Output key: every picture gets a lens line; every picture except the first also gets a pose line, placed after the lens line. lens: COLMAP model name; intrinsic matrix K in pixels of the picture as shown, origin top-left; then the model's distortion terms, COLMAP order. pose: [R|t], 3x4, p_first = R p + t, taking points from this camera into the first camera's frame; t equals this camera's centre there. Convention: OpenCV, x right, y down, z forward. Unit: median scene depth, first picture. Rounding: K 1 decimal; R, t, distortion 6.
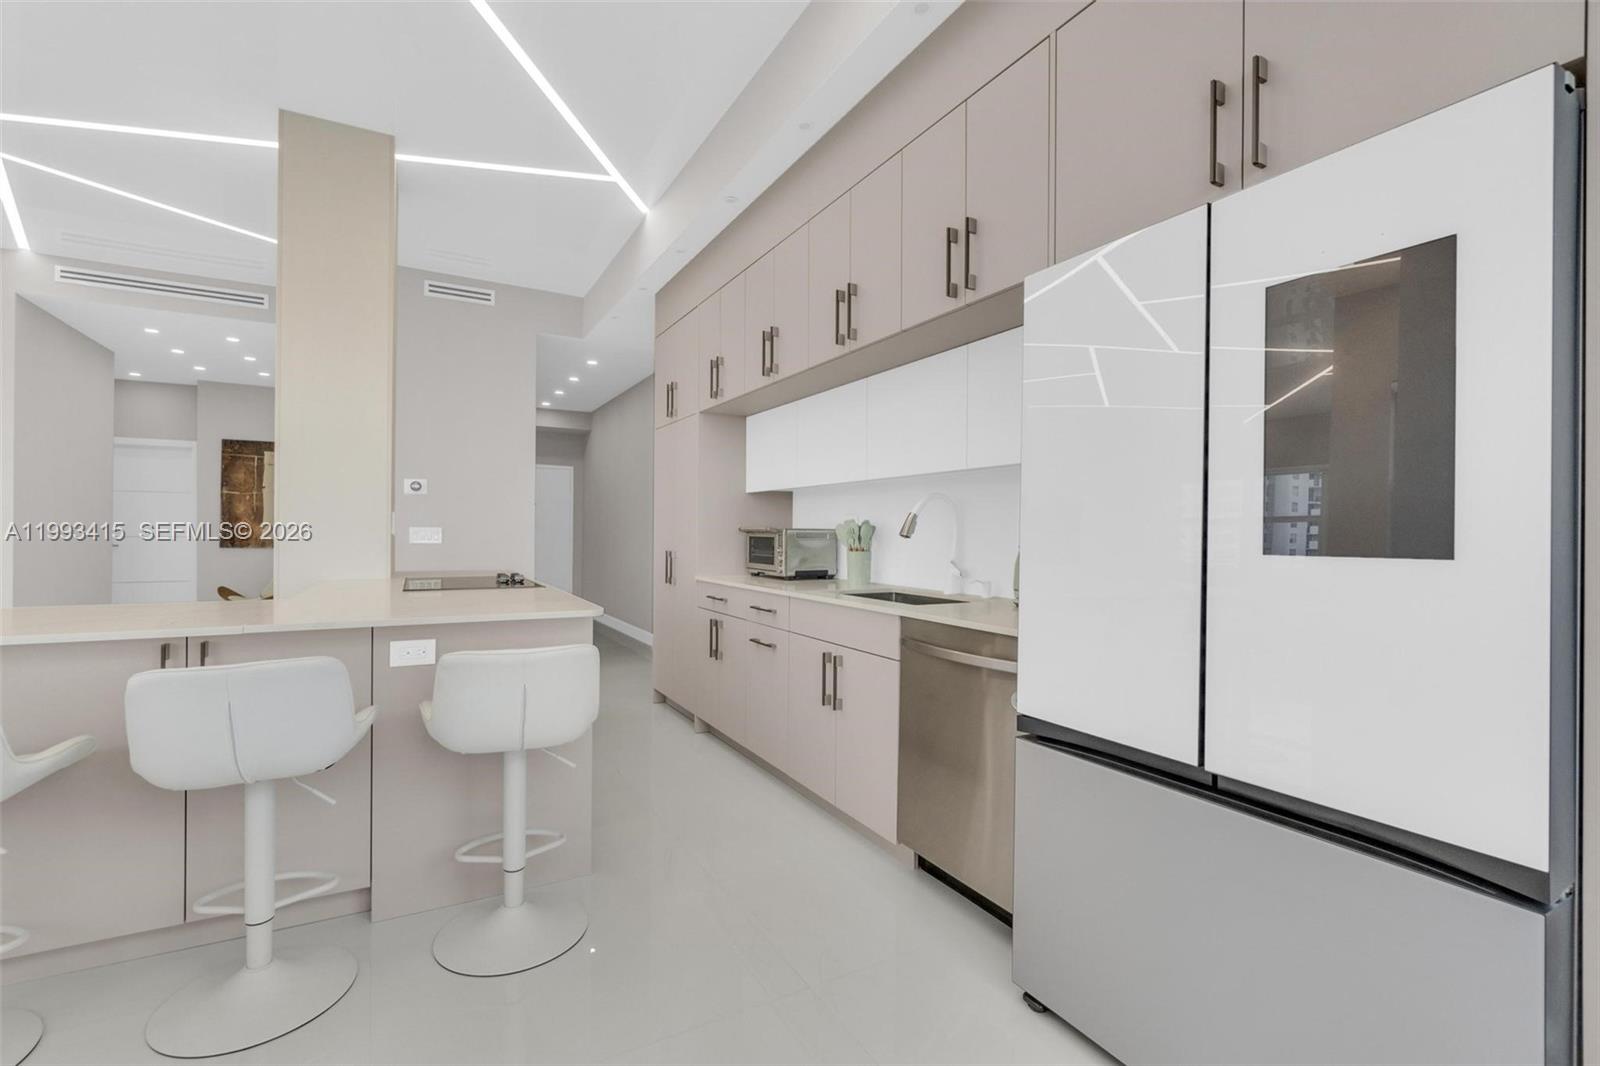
lens RADIAL K [[701.8, 0, 789.4], [0, 701.8, 532.4], [0, 0, 1]] dist [-0.000458, 0.000771]
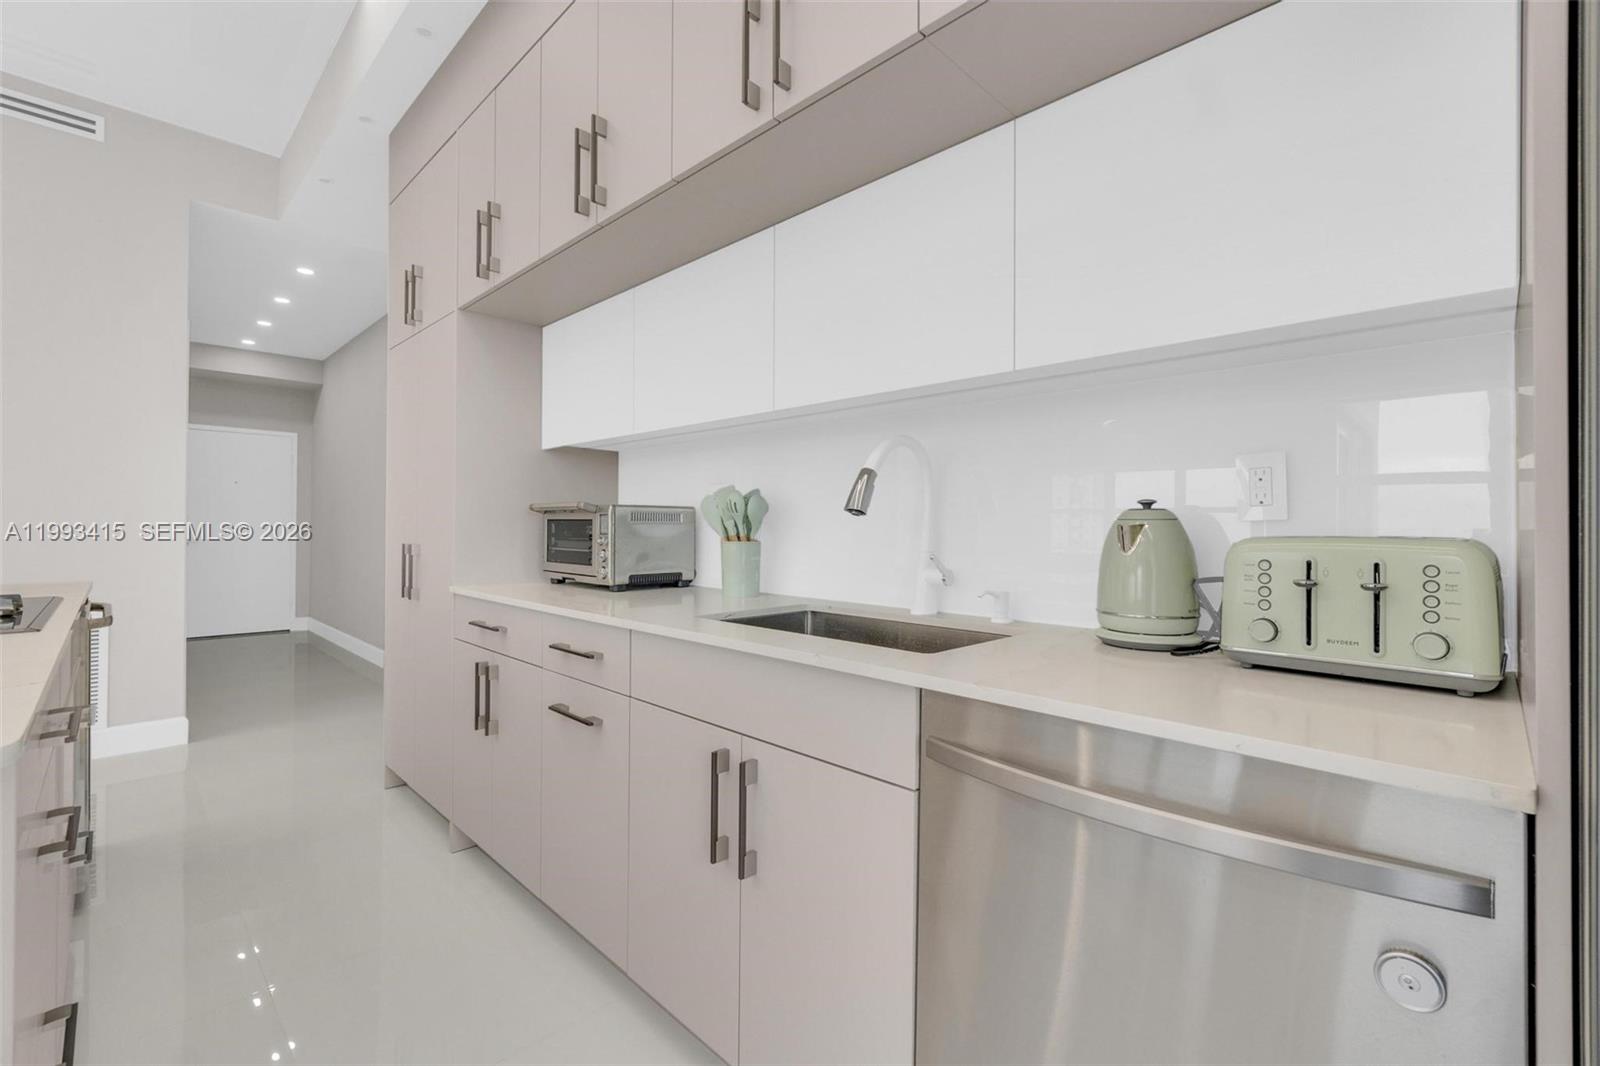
lens RADIAL K [[694.3, 0, 783.0], [0, 694.3, 519.4], [0, 0, 1]] dist [-0.000980, 0.000423]
pose [[0.962822, 0.000768, 0.270134, -0.025343], [0.001489, 0.999966, -0.008151, 0.012478], [-0.270131, 0.008250, 0.962788, 0.398152]]
